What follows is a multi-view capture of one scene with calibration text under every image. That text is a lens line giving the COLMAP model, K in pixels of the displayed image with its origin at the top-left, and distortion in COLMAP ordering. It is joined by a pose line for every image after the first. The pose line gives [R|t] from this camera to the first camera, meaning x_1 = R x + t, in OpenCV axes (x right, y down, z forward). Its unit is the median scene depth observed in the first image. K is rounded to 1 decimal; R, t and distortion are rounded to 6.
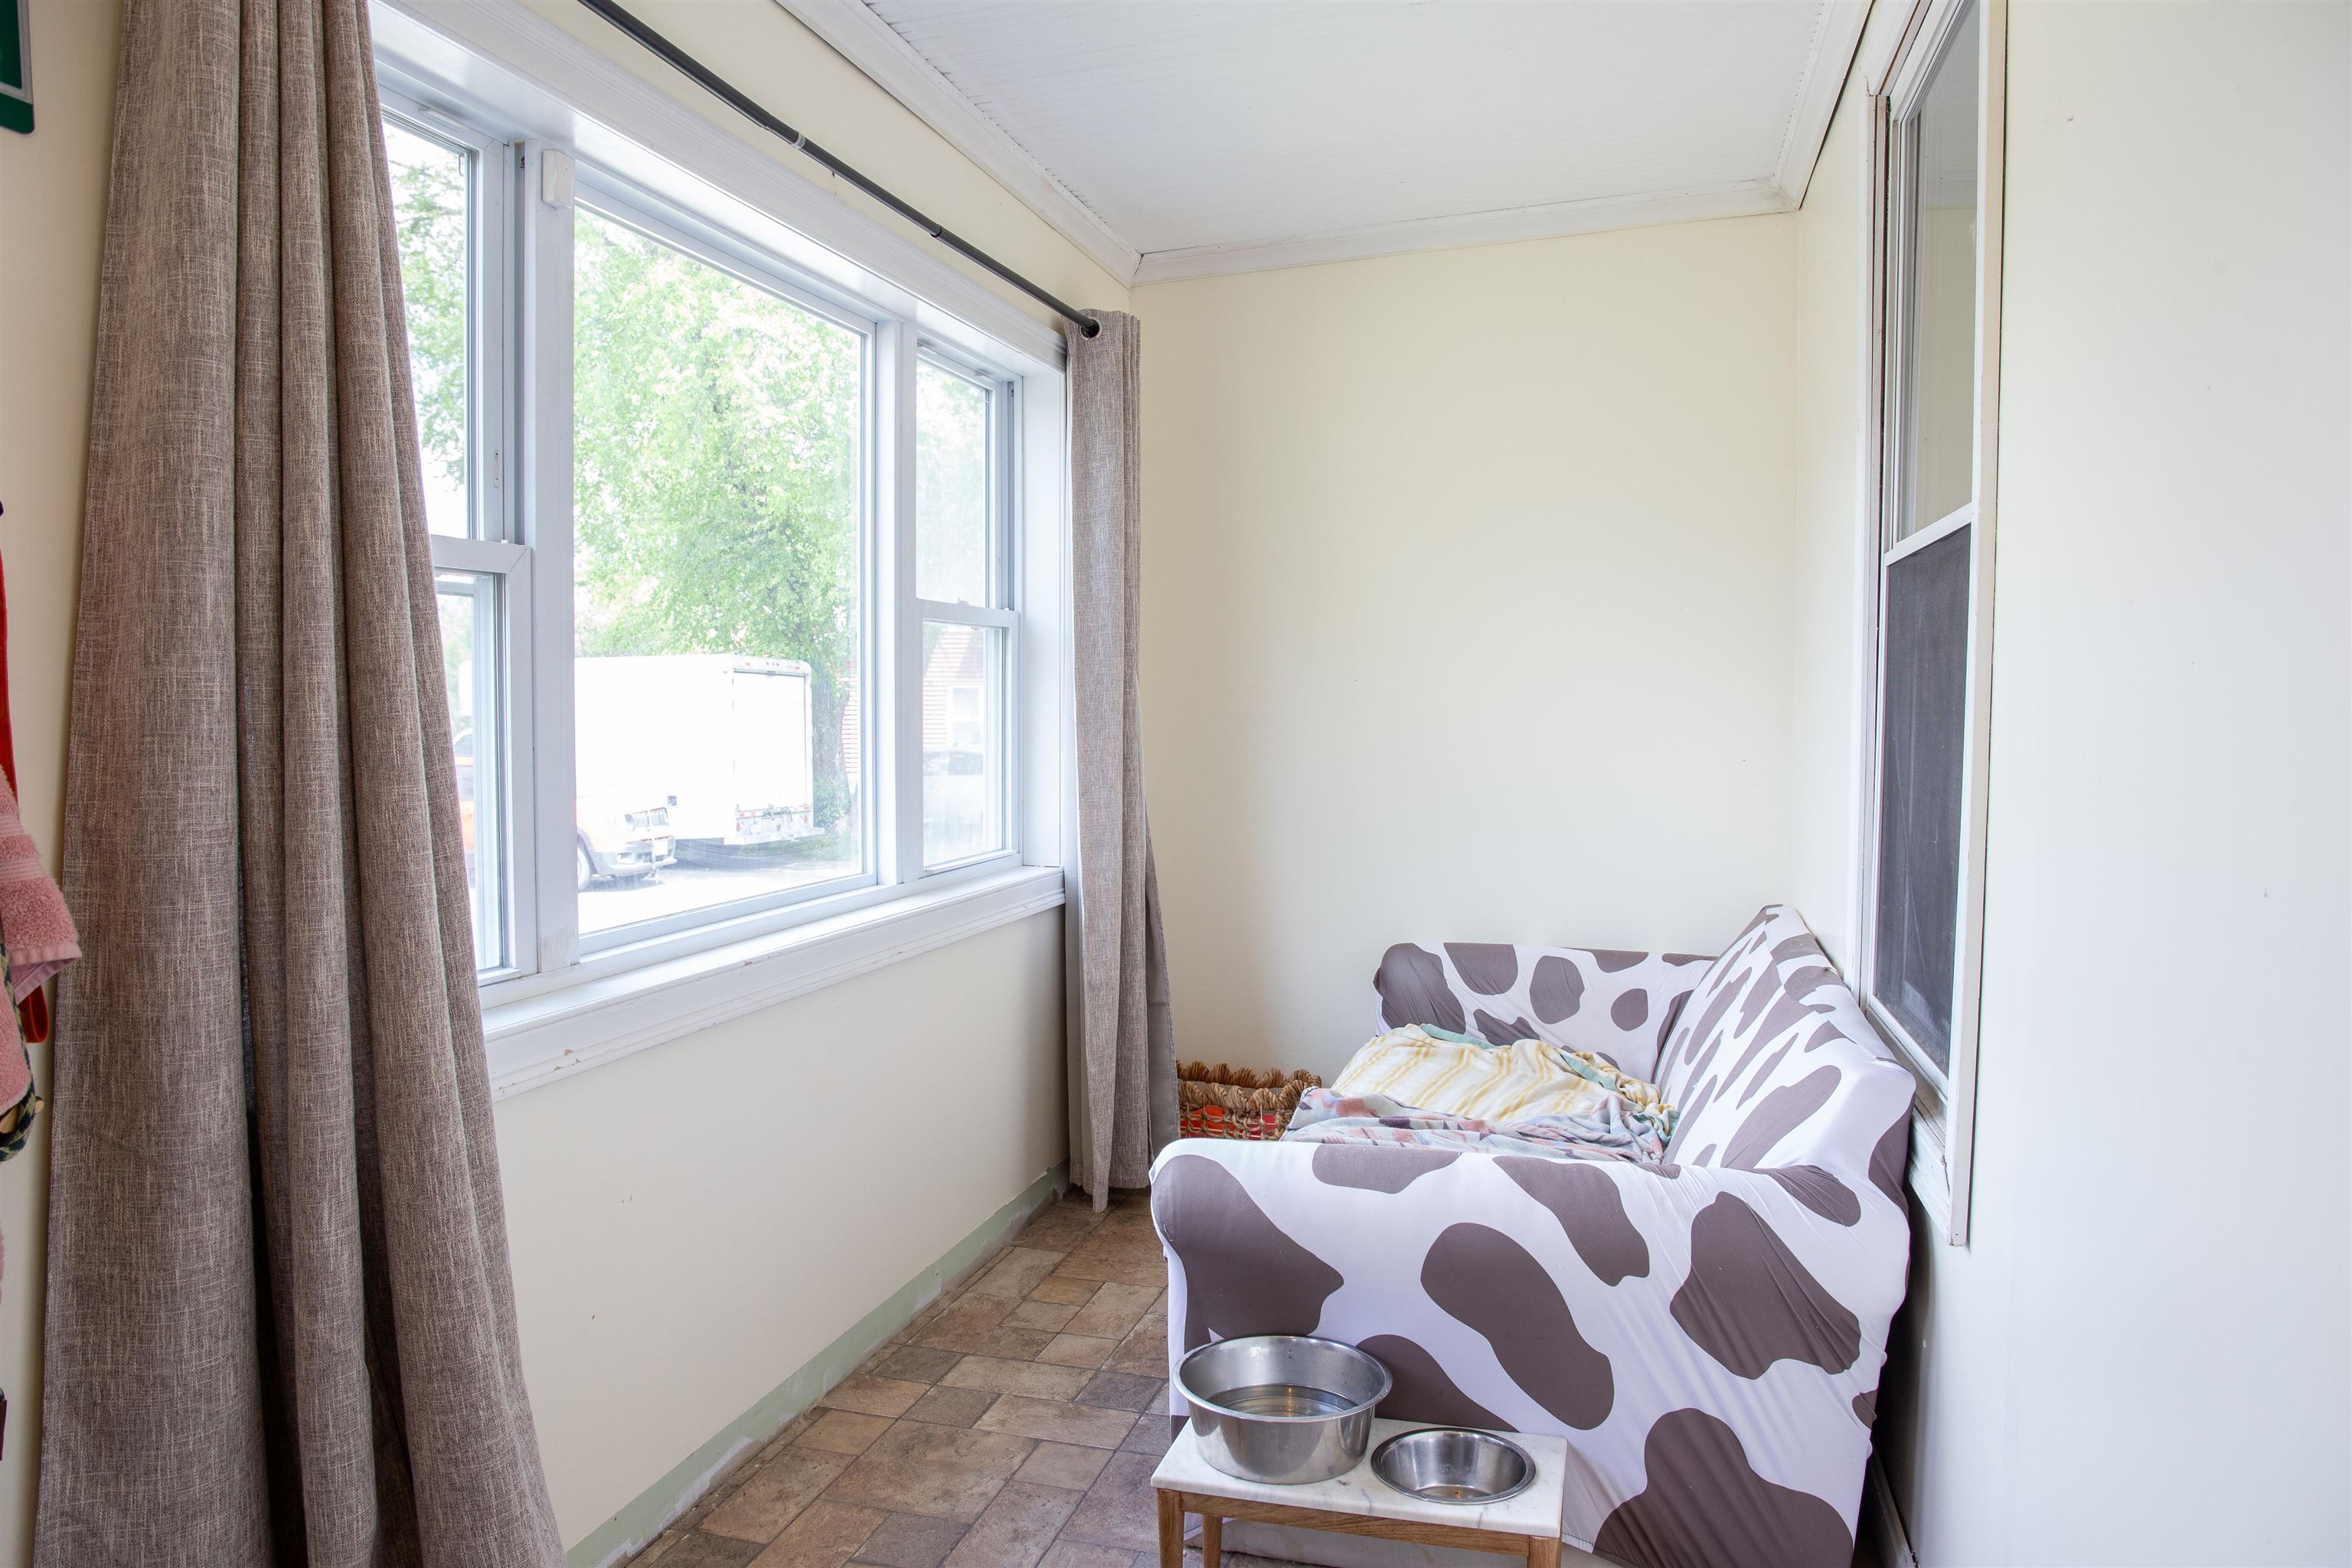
lens RADIAL K [[1642.0, 0, 1176.0], [0, 1642.0, 784.0], [0, 0, 1]] dist [-0.114467, 0.088485]
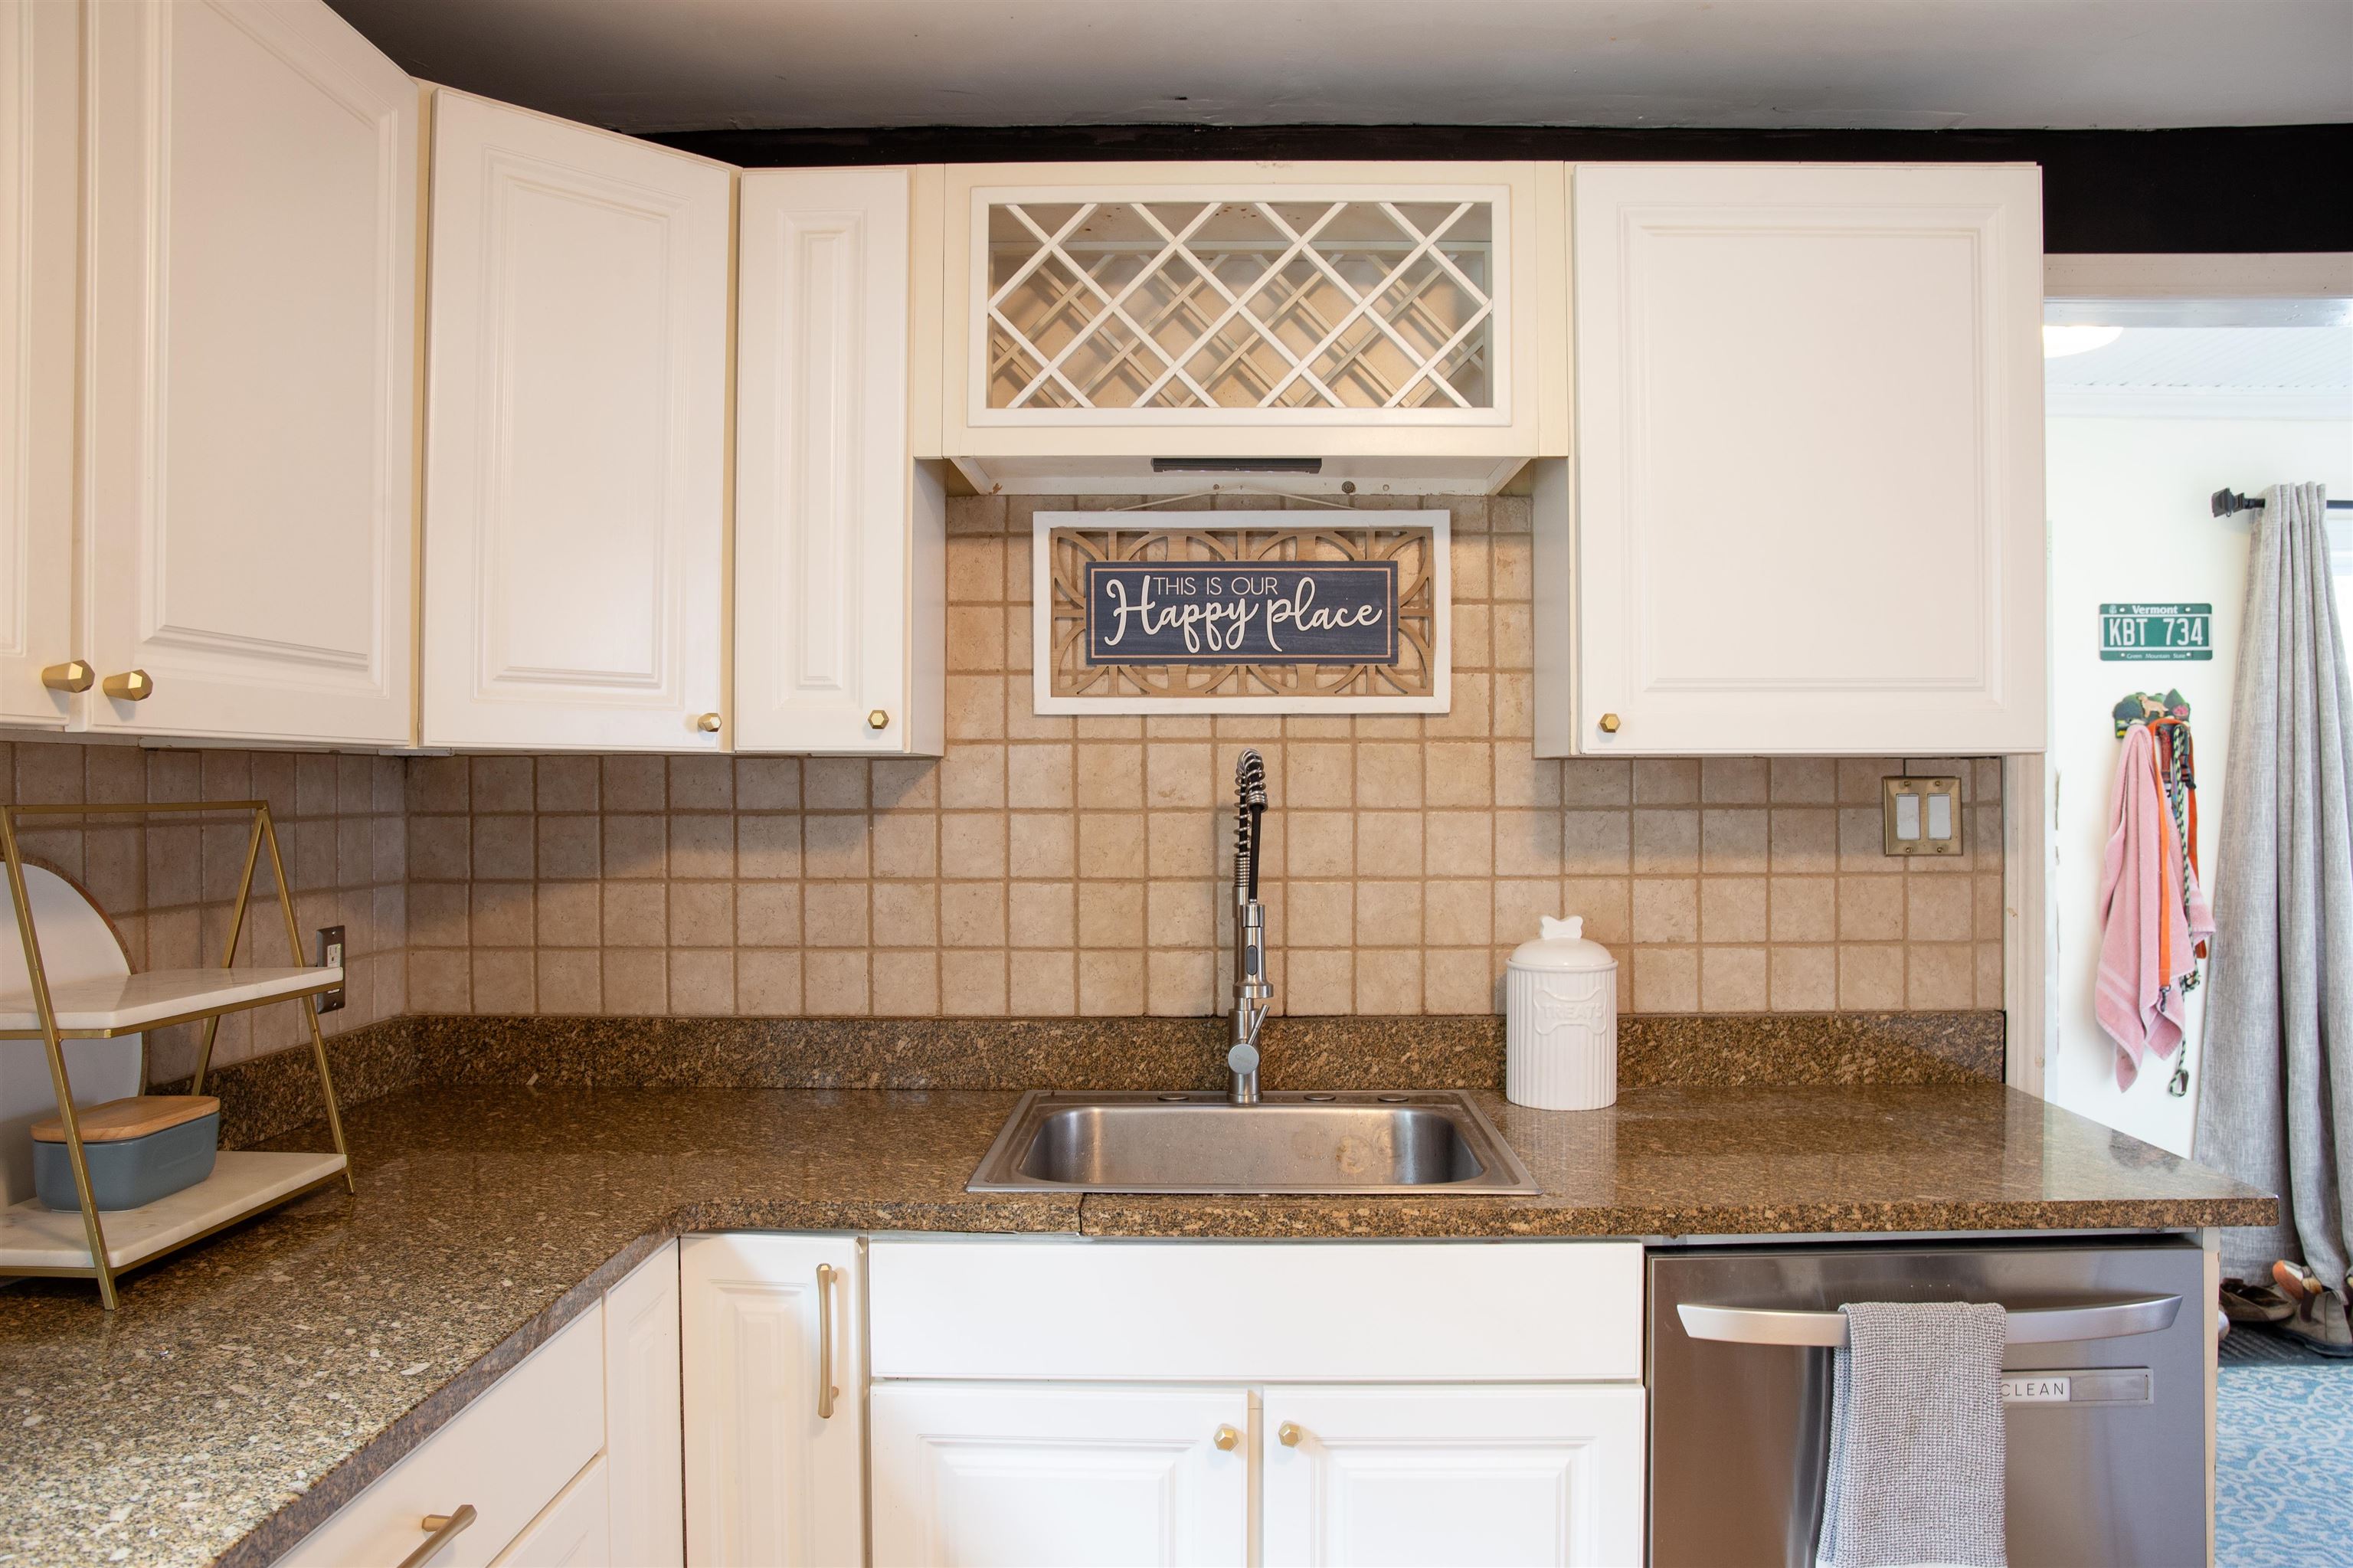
lens RADIAL K [[1642.8, 0, 1176.5], [0, 1642.8, 784.0], [0, 0, 1]] dist [-0.114467, 0.088485]
pose [[0.243755, -0.003686, -0.969830, 1.697225], [-0.044417, 0.998901, -0.014960, -0.037973], [0.968819, 0.046724, 0.243323, -1.607717]]
